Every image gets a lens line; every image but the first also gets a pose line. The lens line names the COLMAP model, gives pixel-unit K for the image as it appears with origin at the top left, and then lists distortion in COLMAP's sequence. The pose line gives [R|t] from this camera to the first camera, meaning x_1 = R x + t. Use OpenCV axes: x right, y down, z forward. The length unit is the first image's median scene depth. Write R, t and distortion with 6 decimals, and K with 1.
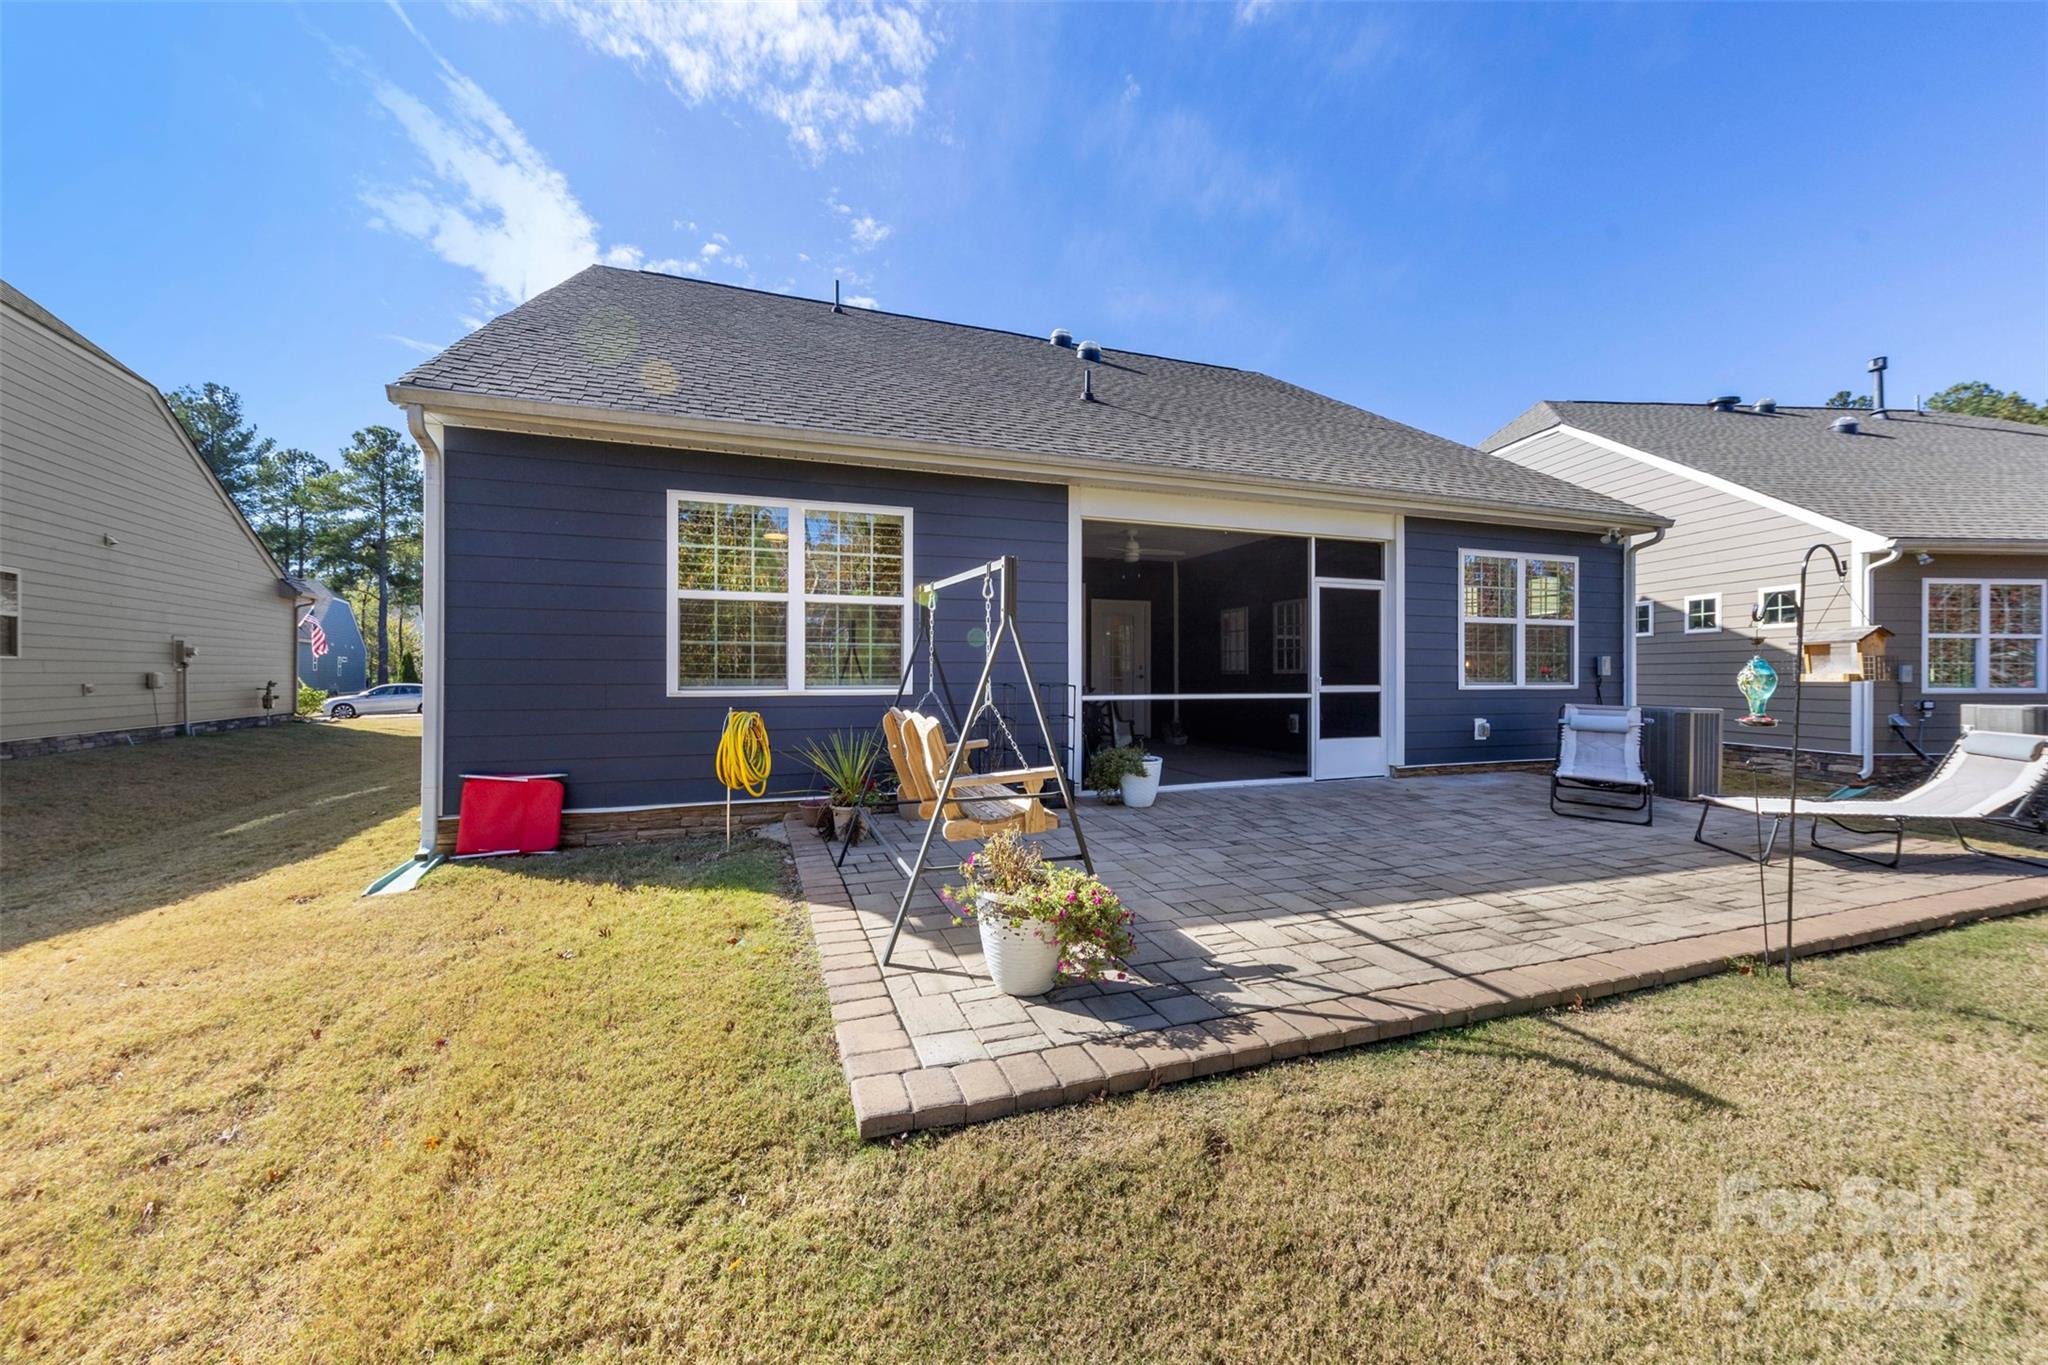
lens RADIAL K [[786.0, 0, 1025.5], [0, 786.0, 686.5], [0, 0, 1]] dist [0.013942, -0.004696]
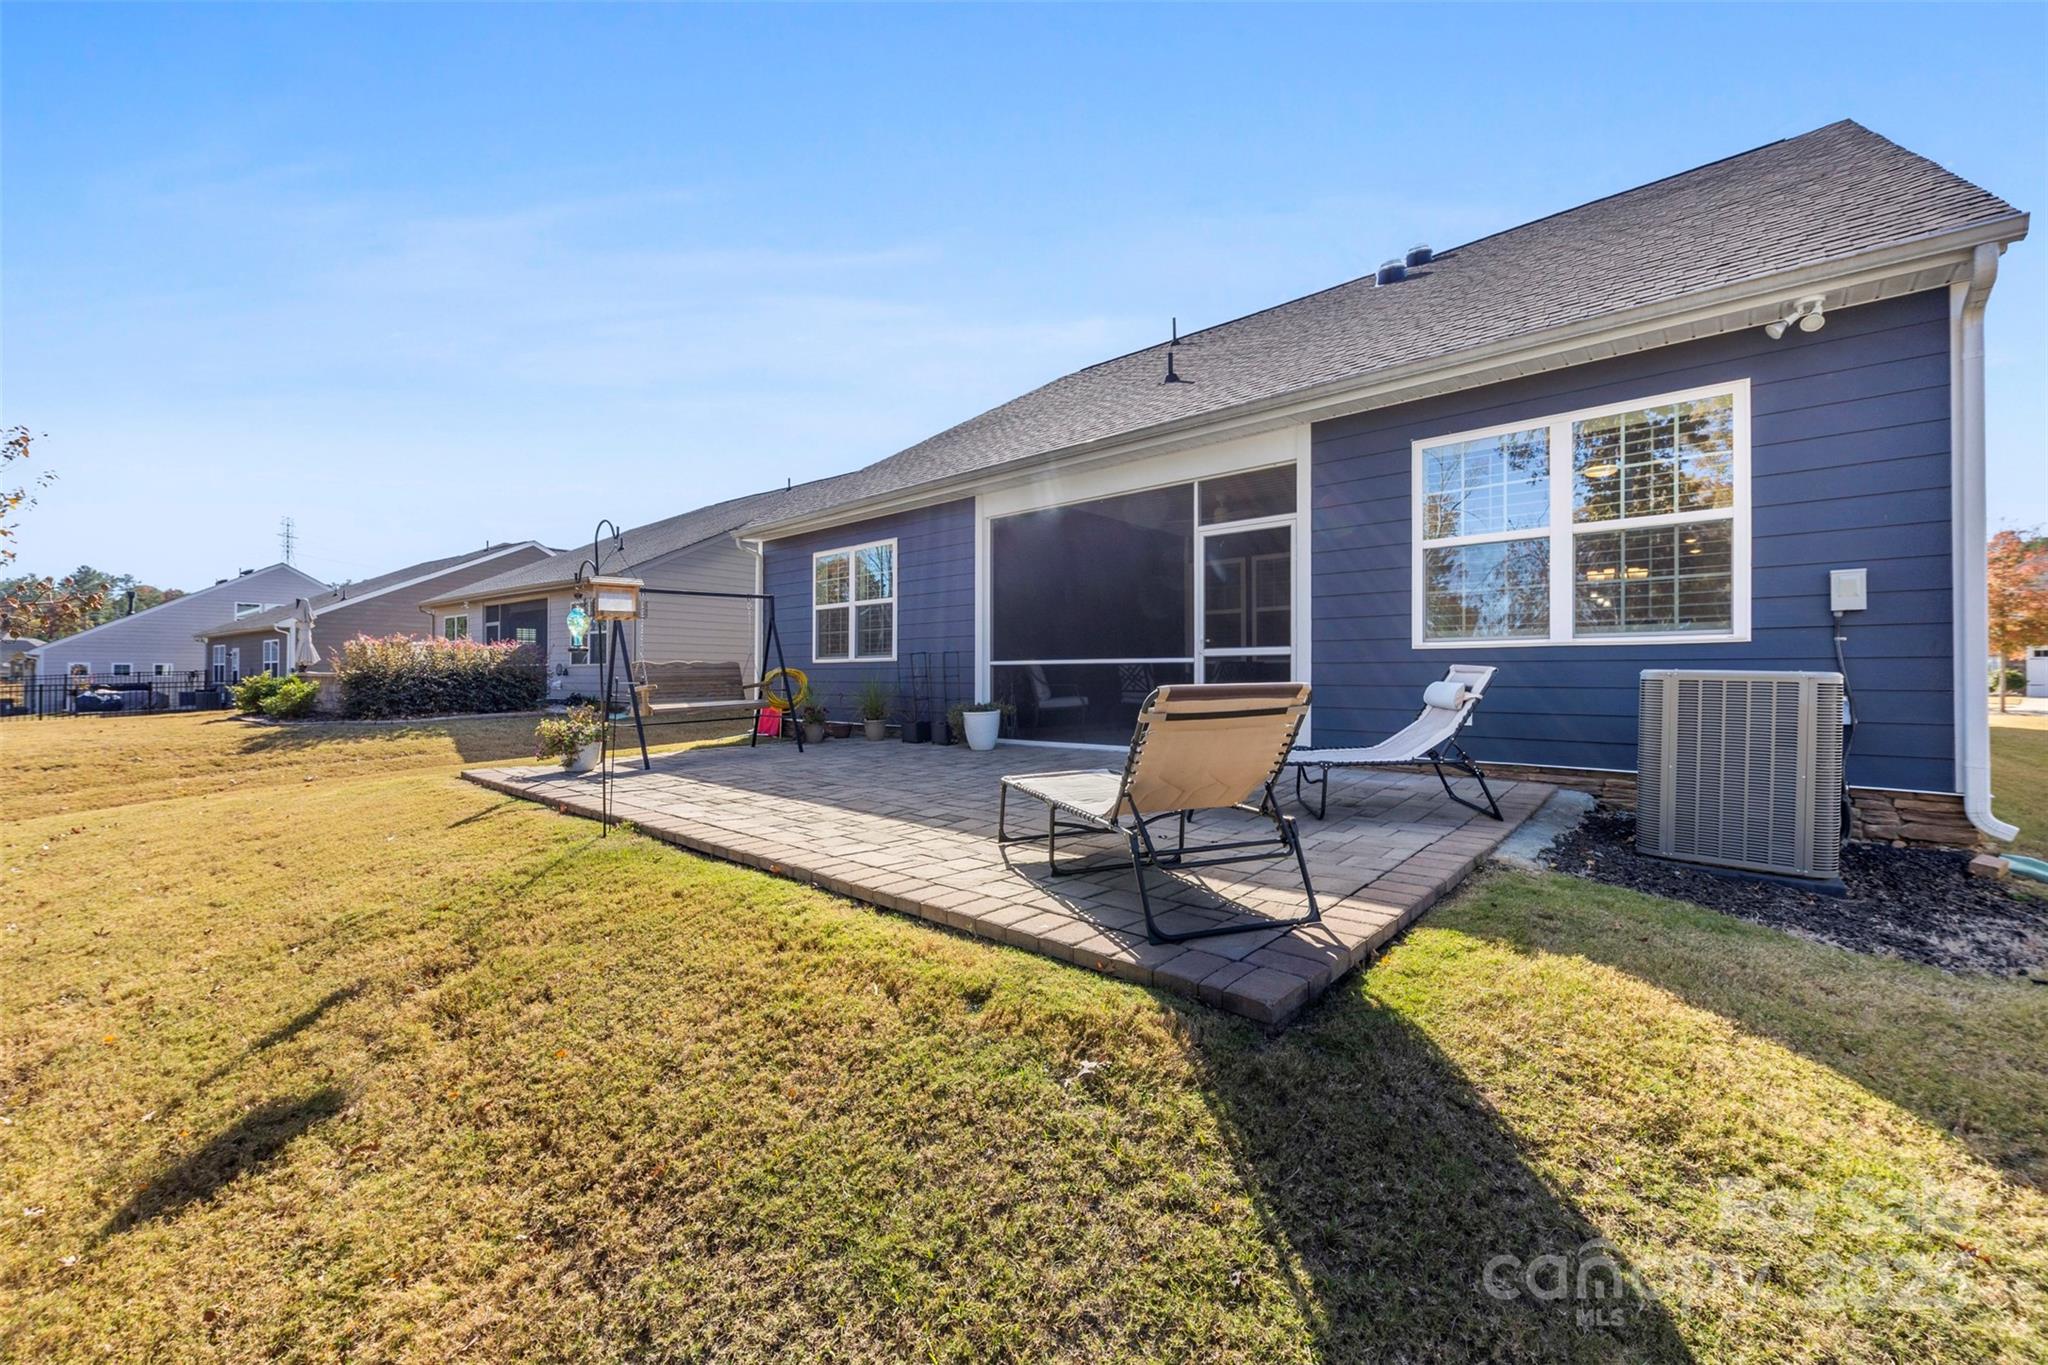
lens RADIAL K [[799.9, 0, 1033.6], [0, 799.9, 682.0], [0, 0, 1]] dist [0.014155, -0.000196]
pose [[0.480584, 0.002352, -0.876945, 1.036740], [-0.012574, 0.999912, -0.004209, 0.041367], [0.876858, 0.013050, 0.480572, 0.391328]]
